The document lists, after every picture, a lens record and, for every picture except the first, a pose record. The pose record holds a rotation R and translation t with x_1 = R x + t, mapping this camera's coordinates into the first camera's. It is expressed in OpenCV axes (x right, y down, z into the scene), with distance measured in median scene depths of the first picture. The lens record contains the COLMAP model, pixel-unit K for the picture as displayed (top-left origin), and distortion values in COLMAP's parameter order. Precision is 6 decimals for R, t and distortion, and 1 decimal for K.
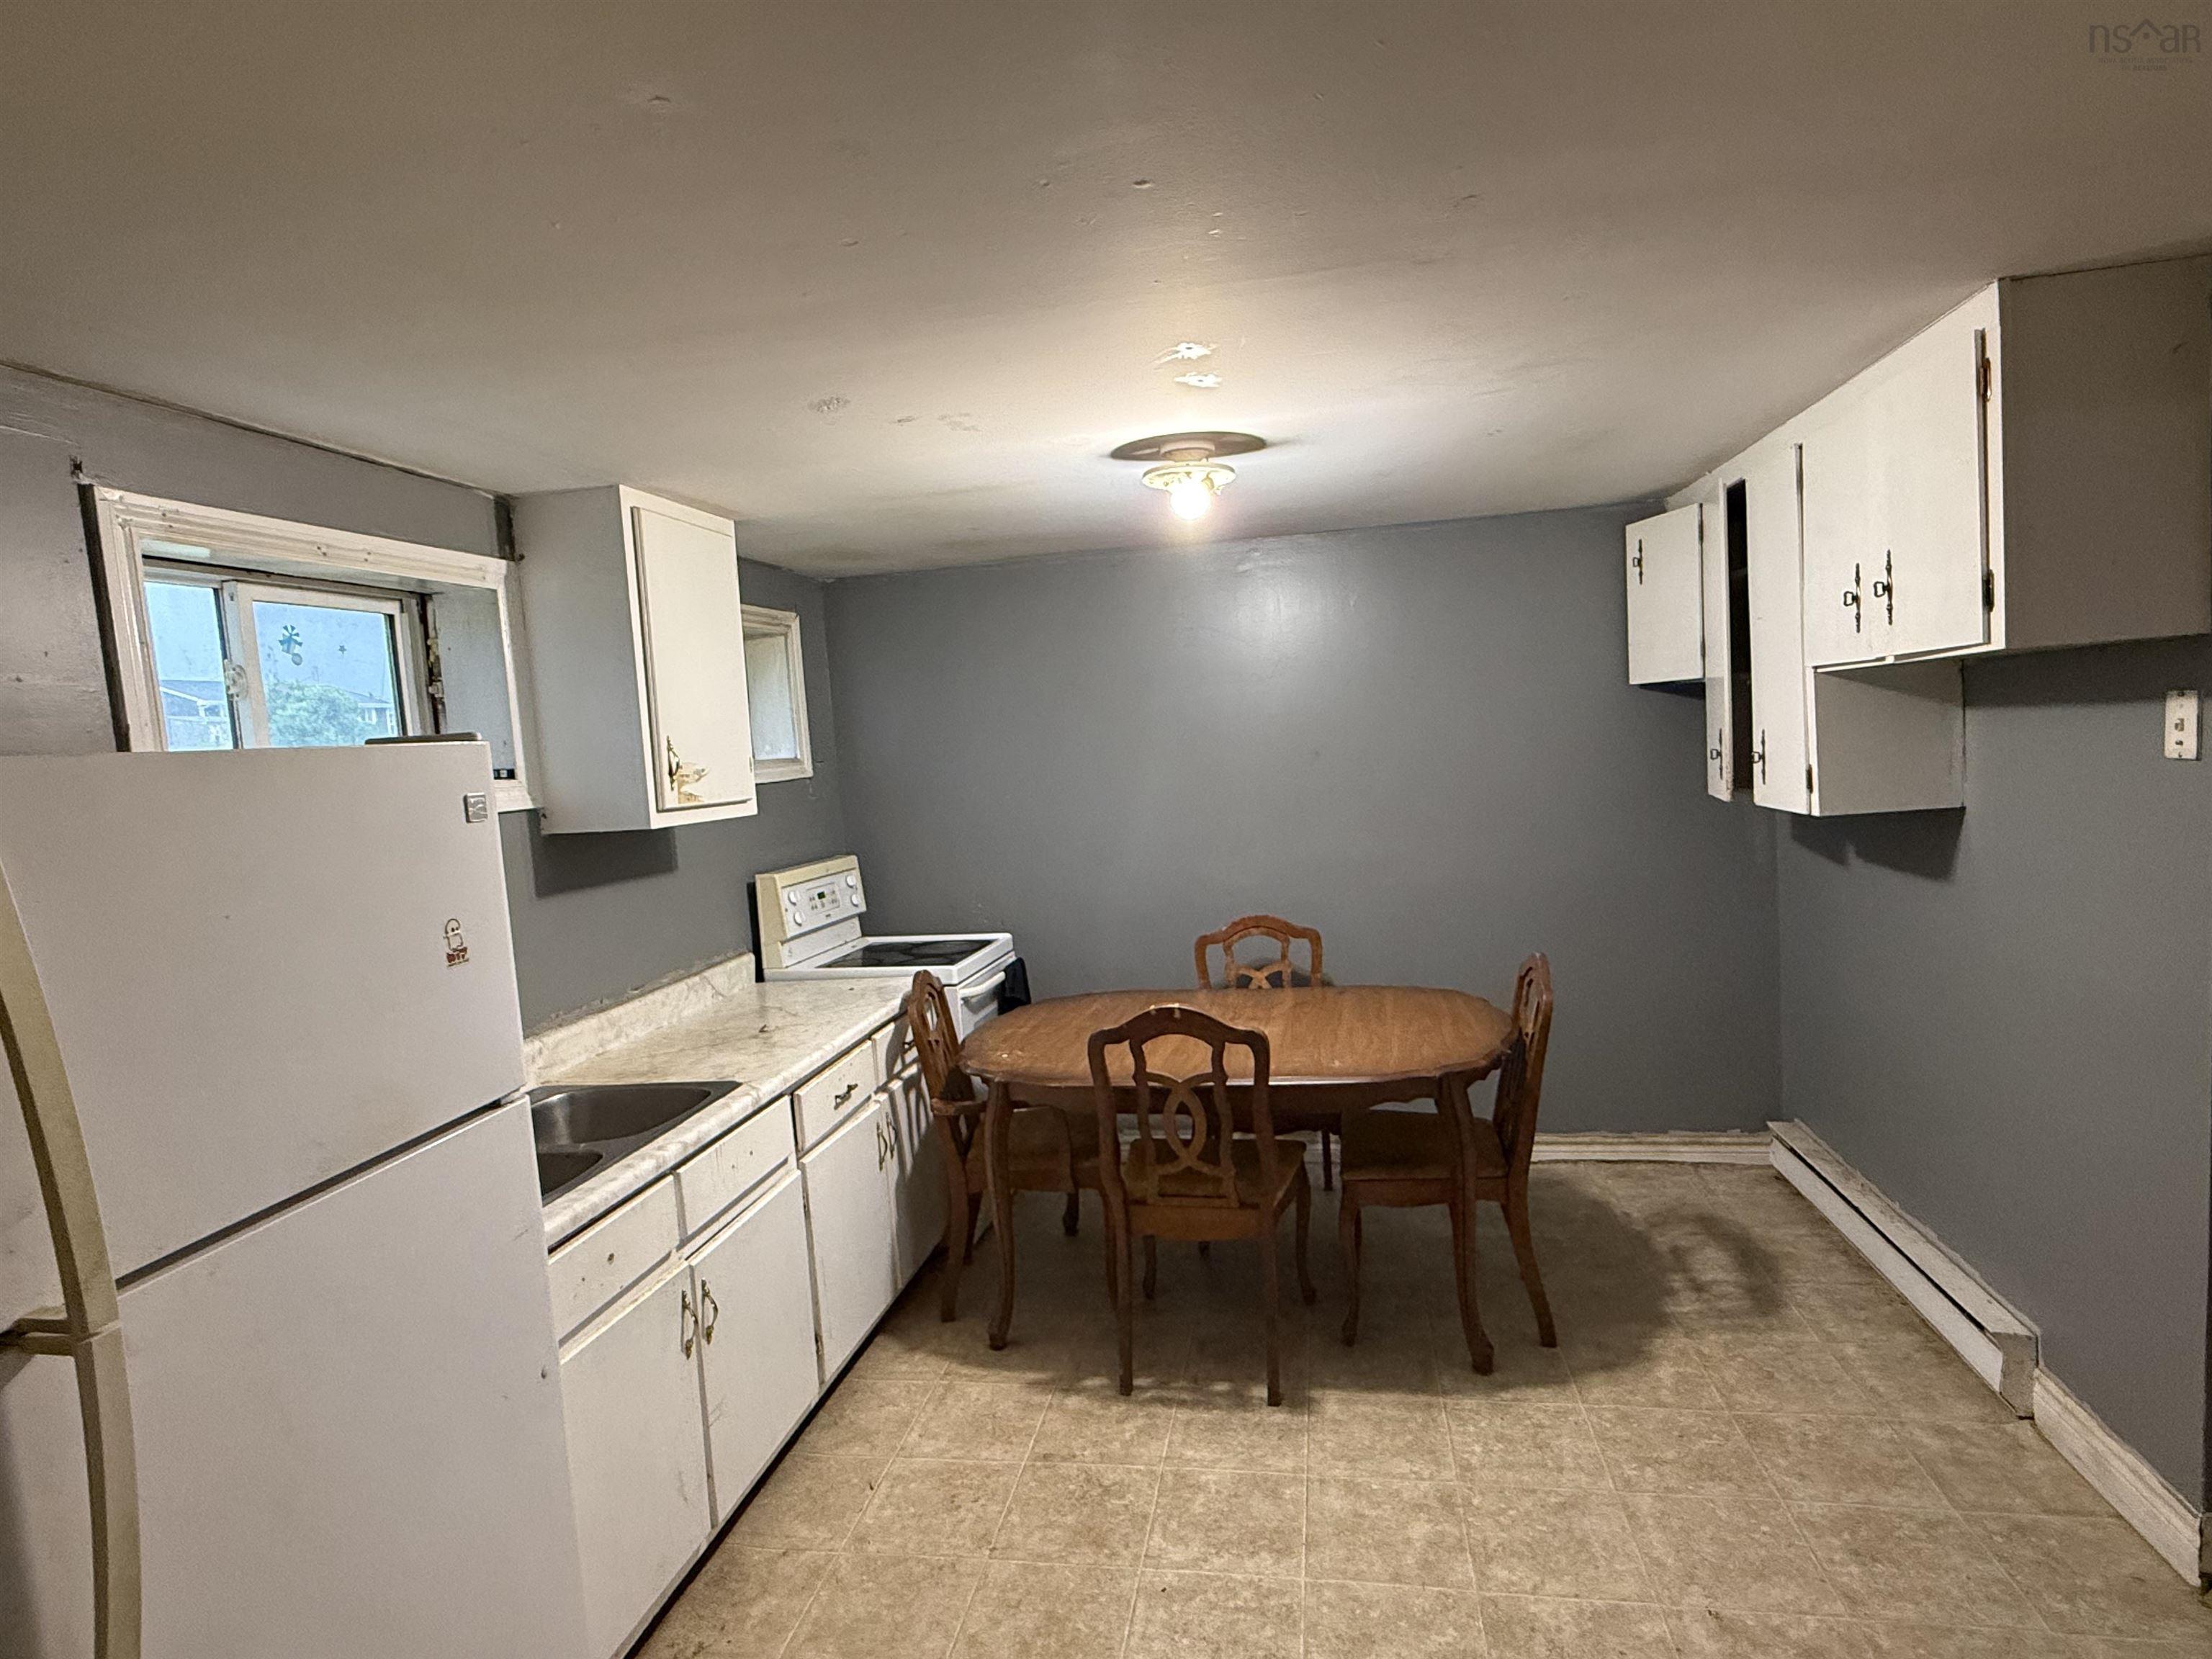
lens RADIAL K [[1164.0, 0, 1106.0], [0, 1164.0, 829.5], [0, 0, 1]] dist [0.004616, 0.000454]
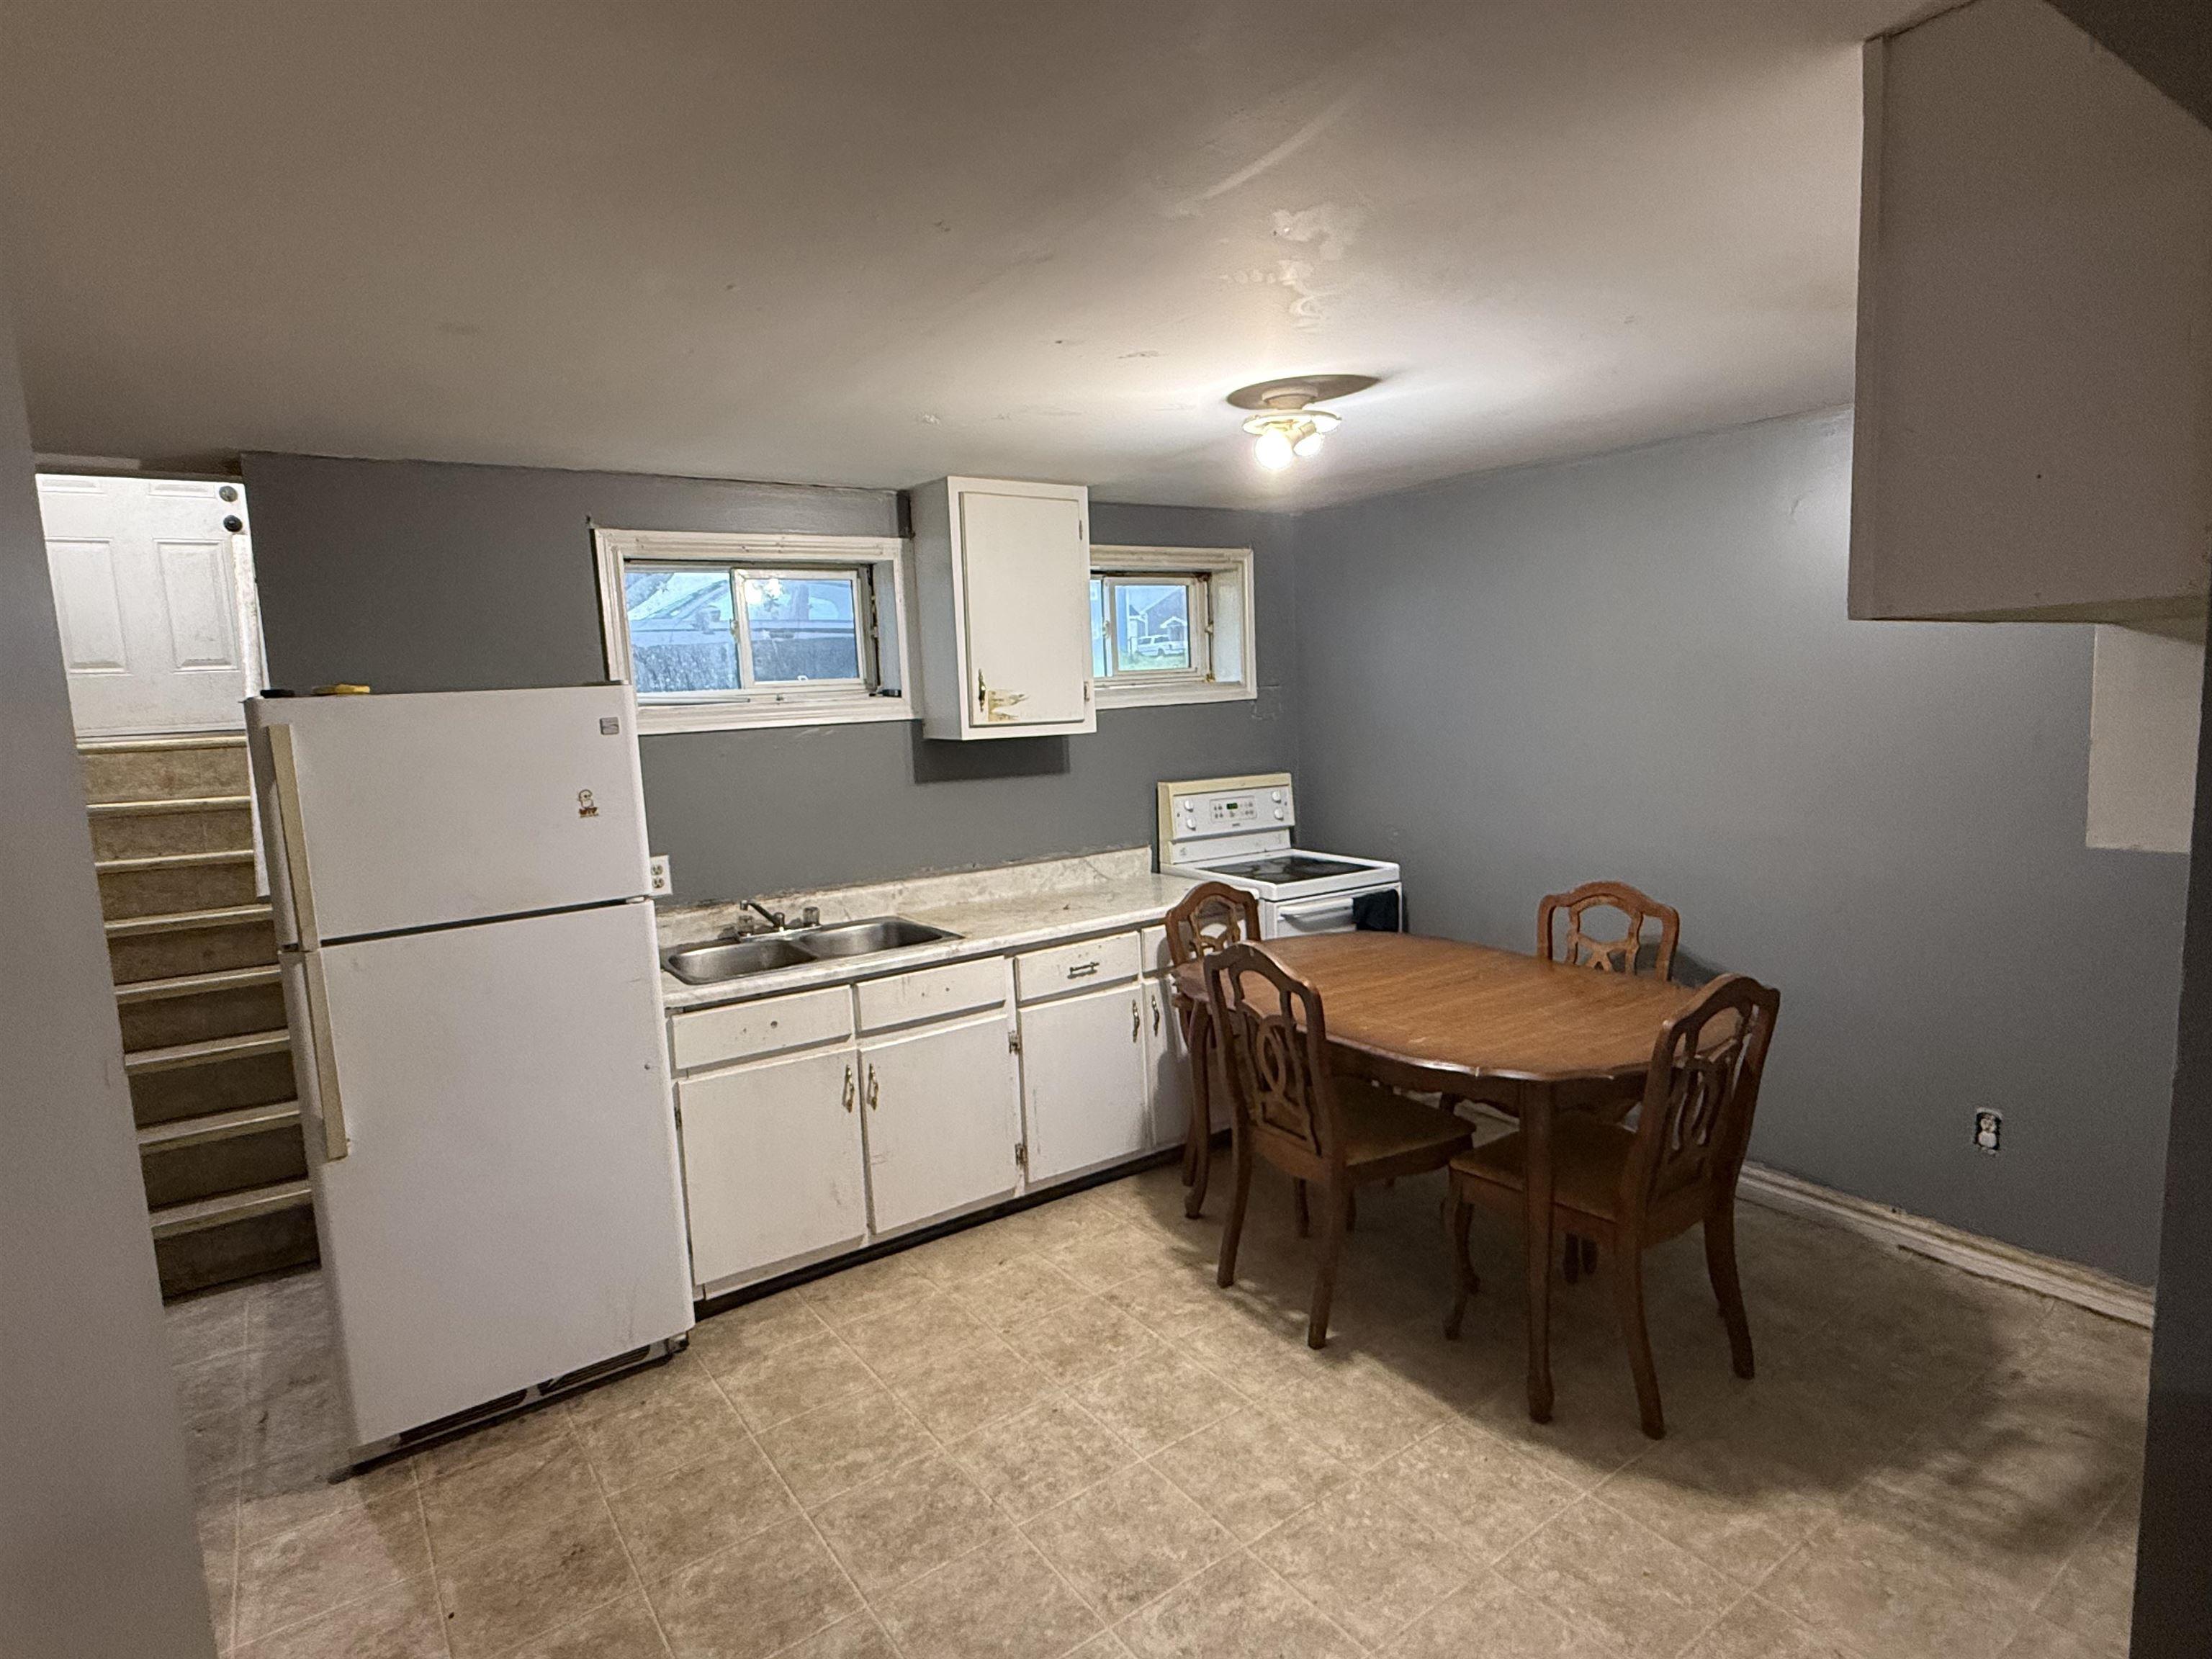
lens RADIAL K [[1164.0, 0, 1106.0], [0, 1164.0, 829.5], [0, 0, 1]] dist [0.004616, 0.000454]
pose [[0.720897, 0.121970, -0.682225, 0.625359], [-0.061720, 0.991779, 0.112095, -0.056404], [0.690288, -0.038702, 0.722499, 0.148634]]
